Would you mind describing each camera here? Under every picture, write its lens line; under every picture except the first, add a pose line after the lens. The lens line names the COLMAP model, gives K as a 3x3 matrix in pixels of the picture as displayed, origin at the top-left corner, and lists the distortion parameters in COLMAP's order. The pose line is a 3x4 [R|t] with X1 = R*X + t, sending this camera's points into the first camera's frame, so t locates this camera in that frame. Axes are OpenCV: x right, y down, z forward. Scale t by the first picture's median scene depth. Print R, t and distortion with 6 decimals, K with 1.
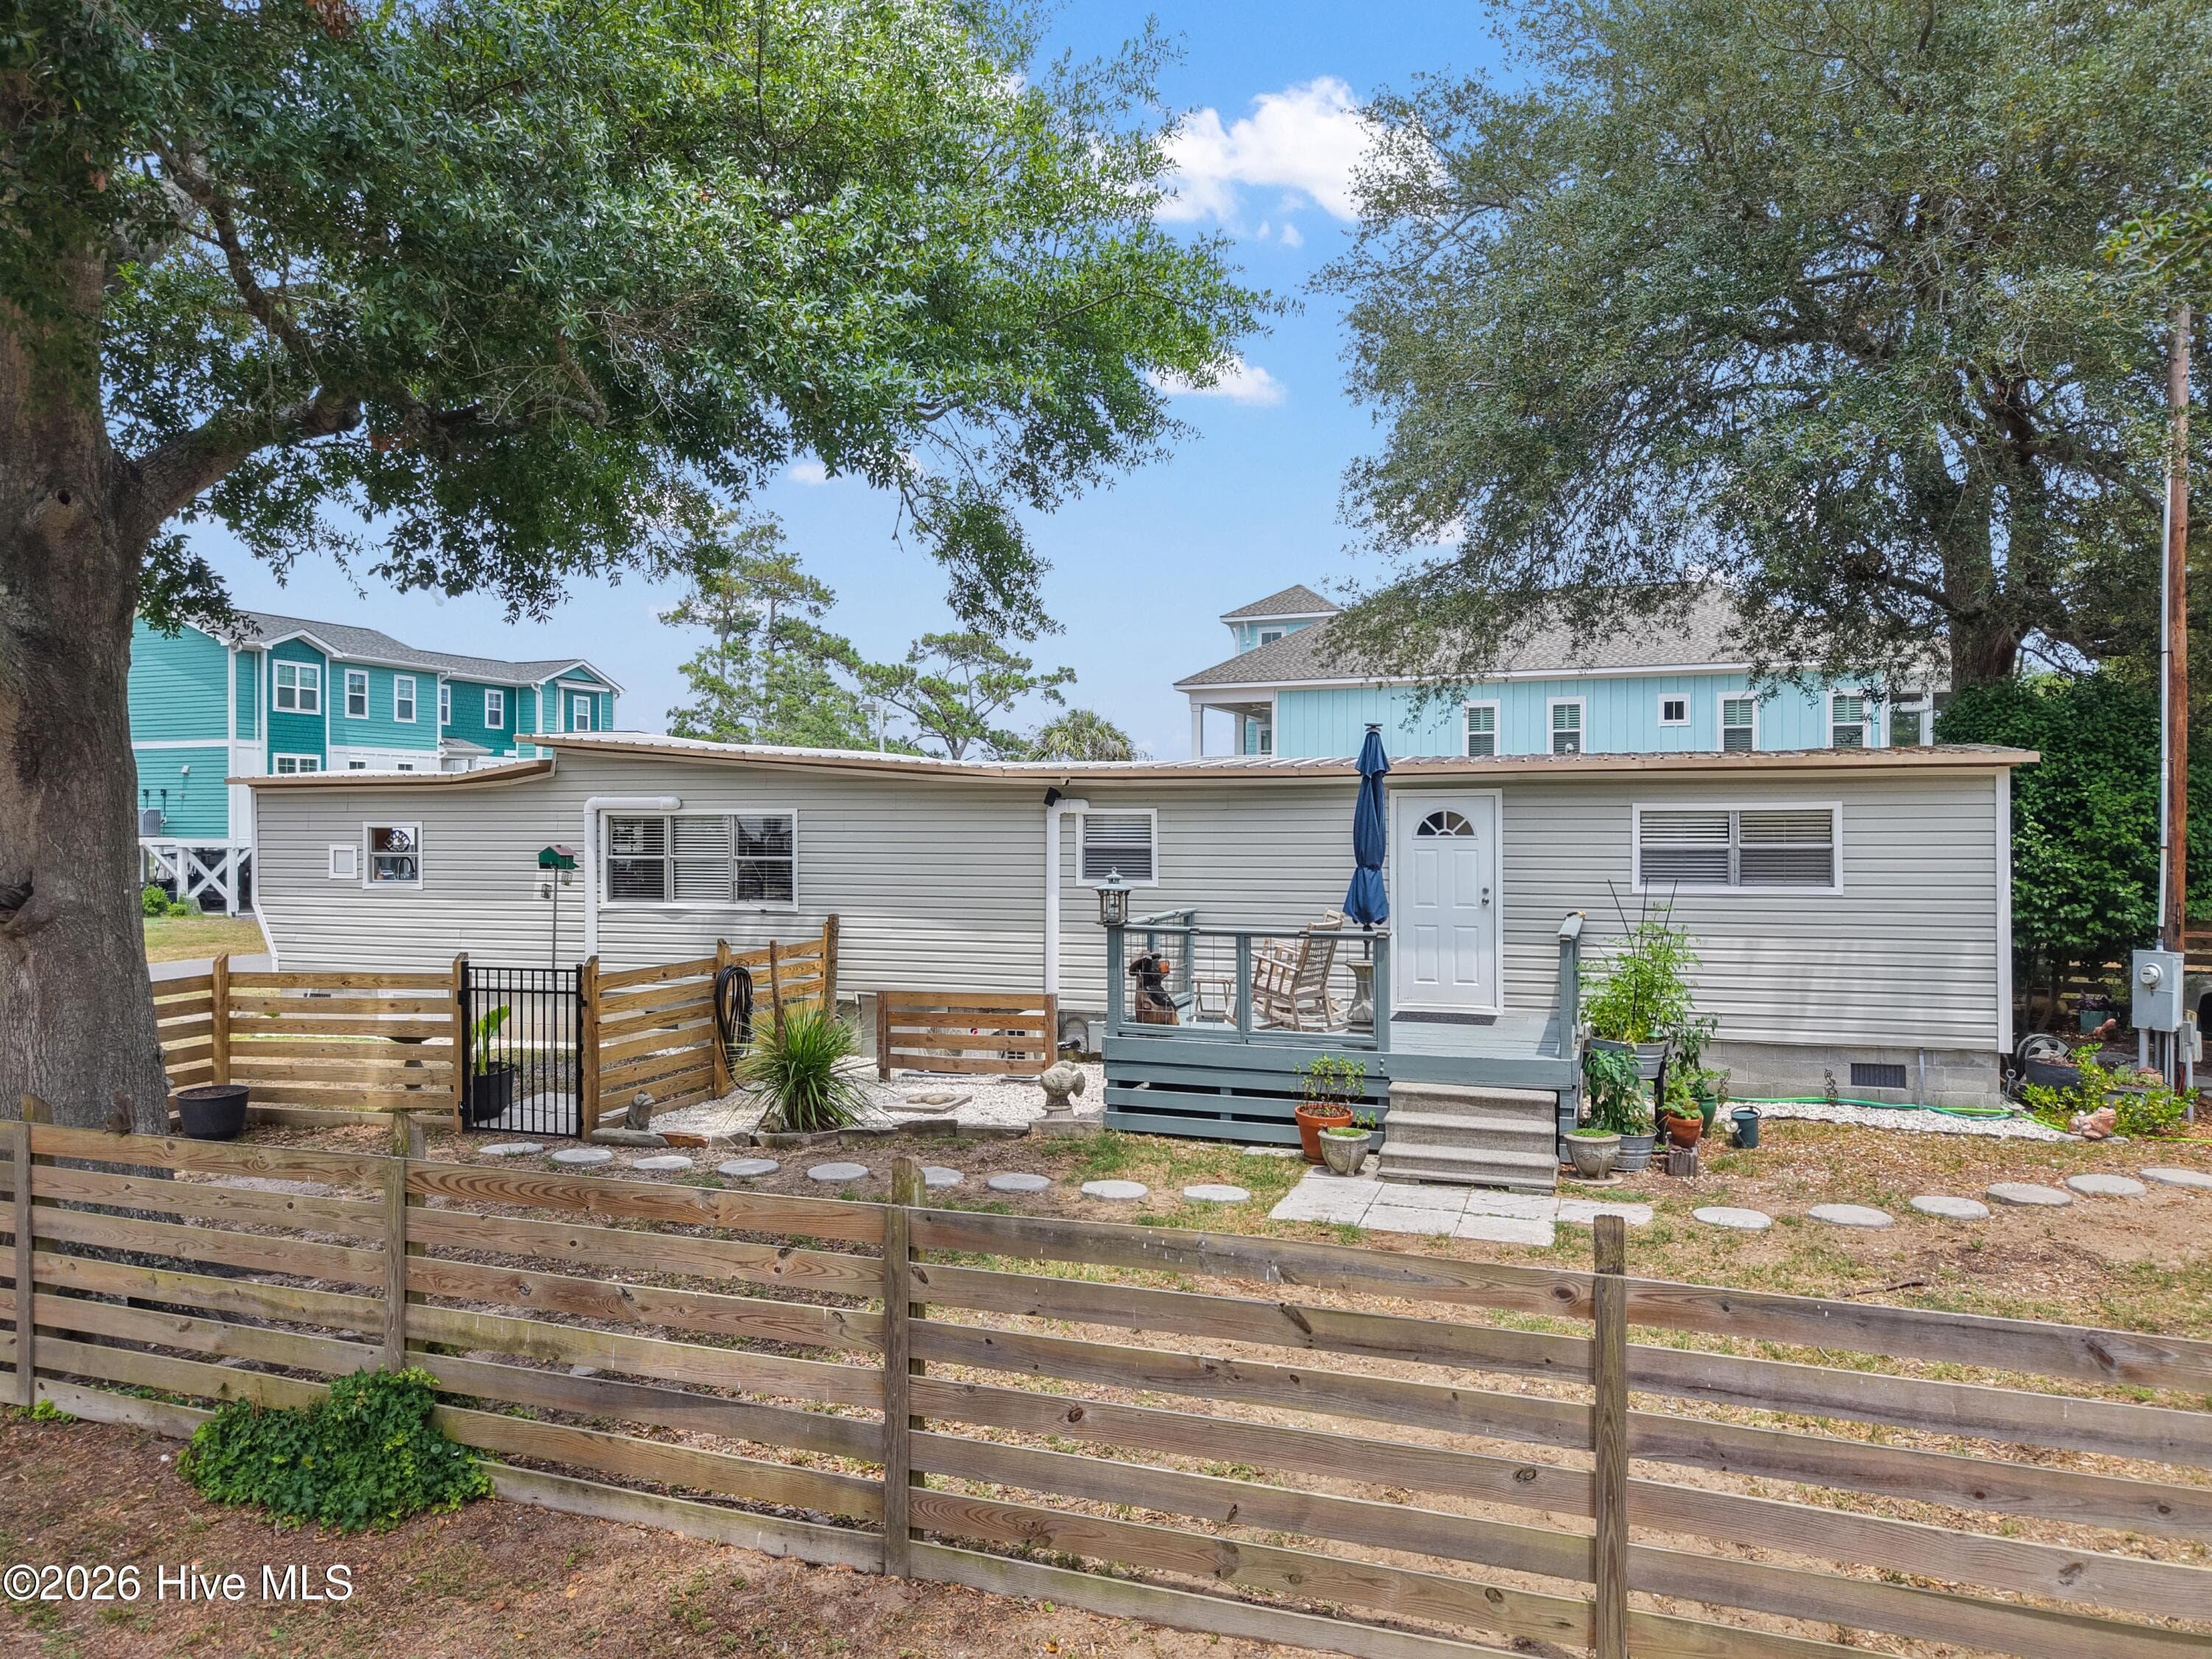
lens RADIAL K [[1480.0, 0, 1100.8], [0, 1480.0, 809.1], [0, 0, 1]] dist [0.031088, -0.036555]
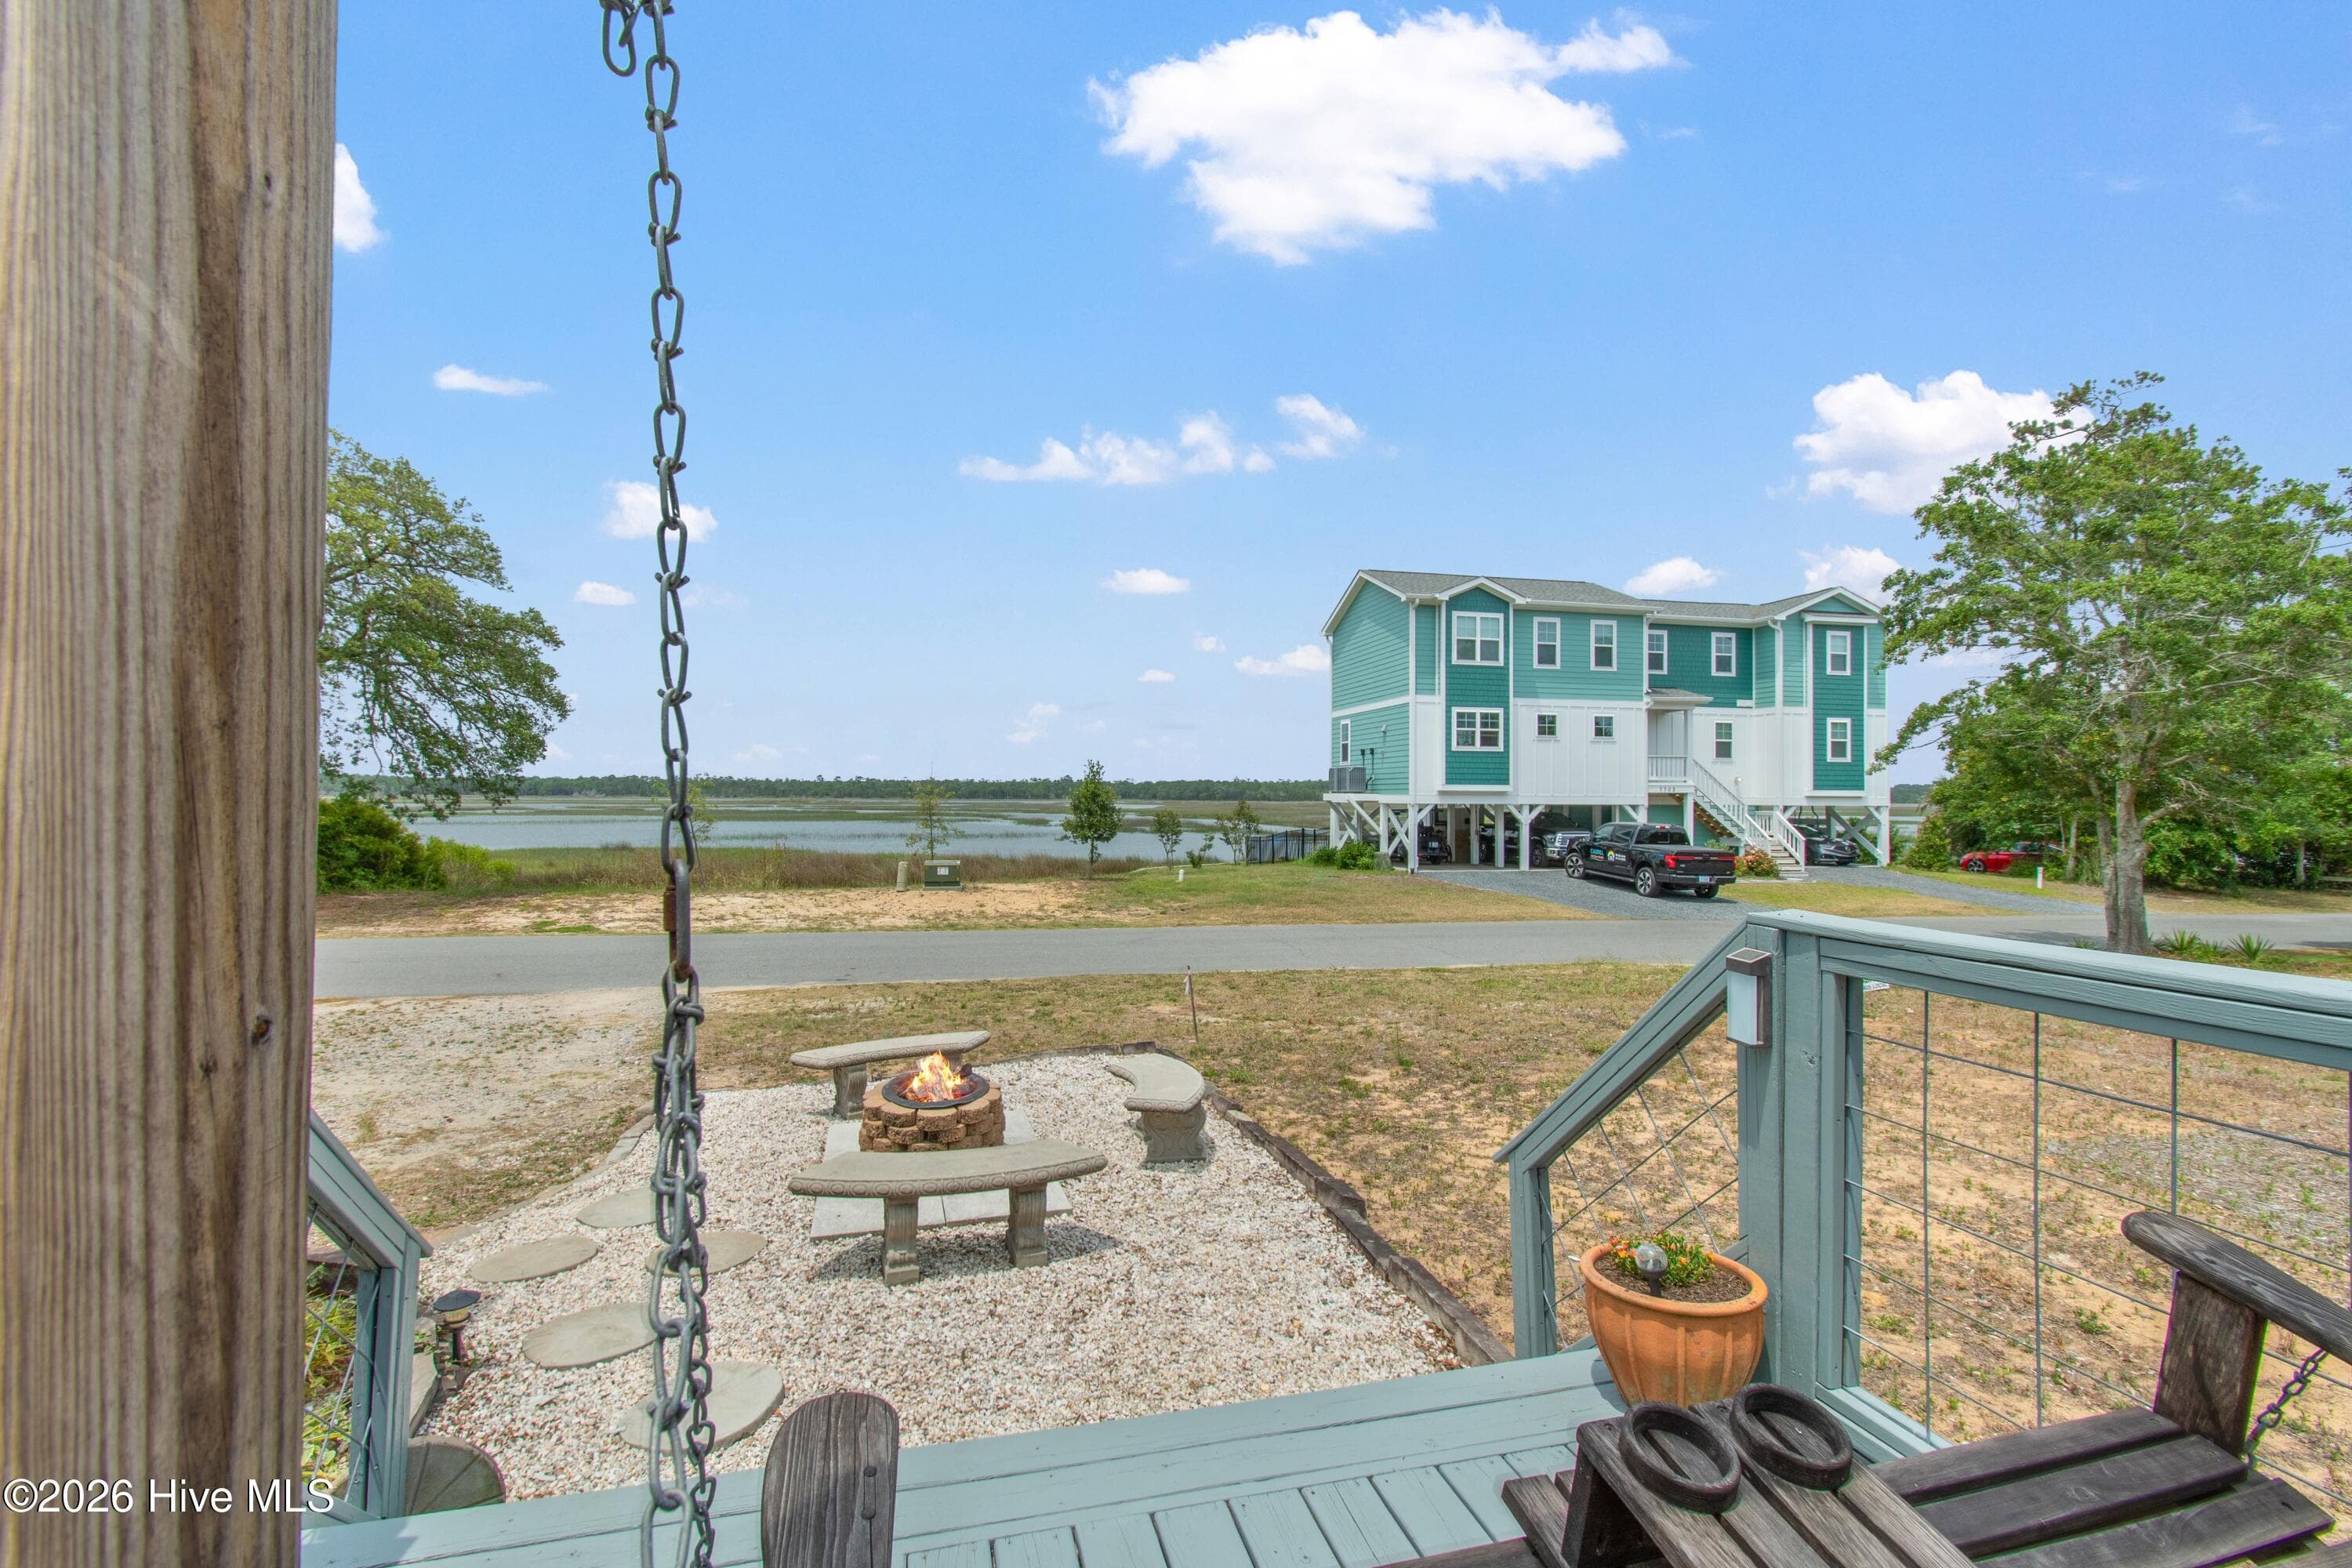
lens RADIAL K [[1045.0, 0, 1168.9], [0, 1045.0, 784.6], [0, 0, 1]] dist [0.002295, -0.001616]
pose [[0.553269, -0.006869, -0.832974, -0.086279], [0.002823, 0.999976, -0.006371, 0.016268], [0.832998, 0.001173, 0.553275, 0.454220]]
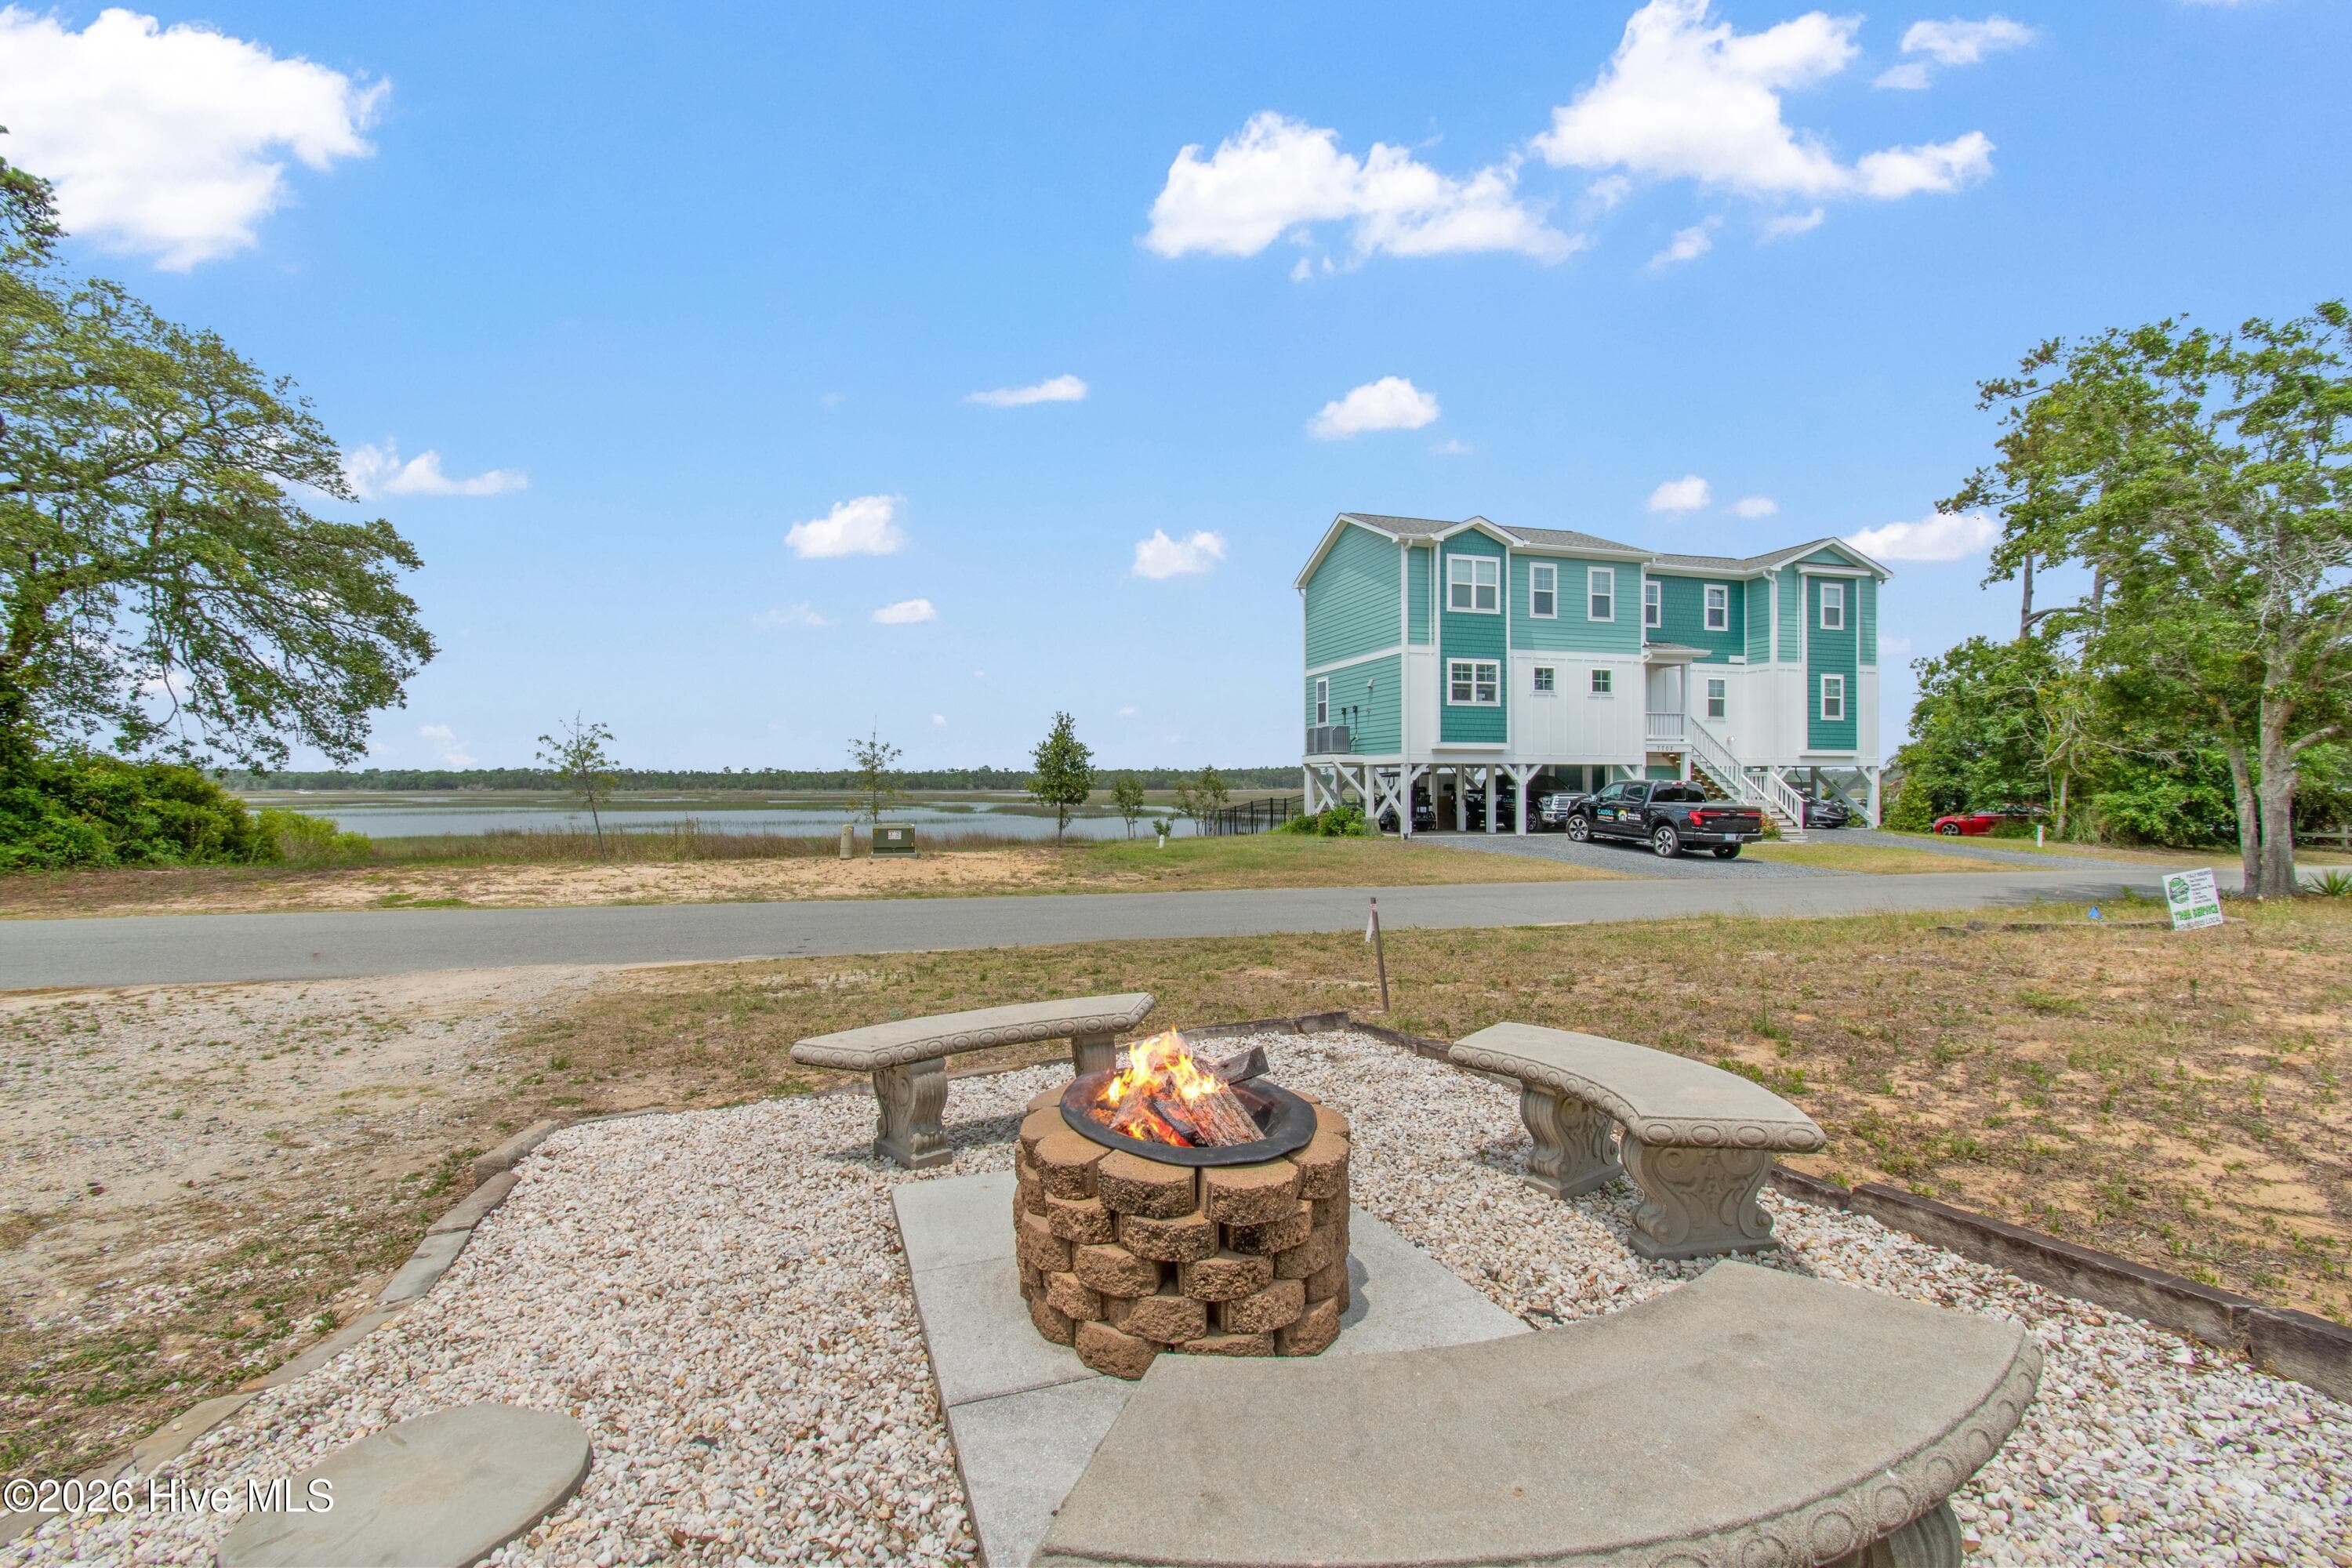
lens RADIAL K [[1045.0, 0, 1170.4], [0, 1045.0, 788.3], [0, 0, 1]] dist [0.002295, -0.001616]
pose [[0.617625, -0.000909, -0.786472, -0.159168], [0.009928, 0.999929, 0.006641, 0.033774], [0.786410, -0.011910, 0.617590, 0.466074]]
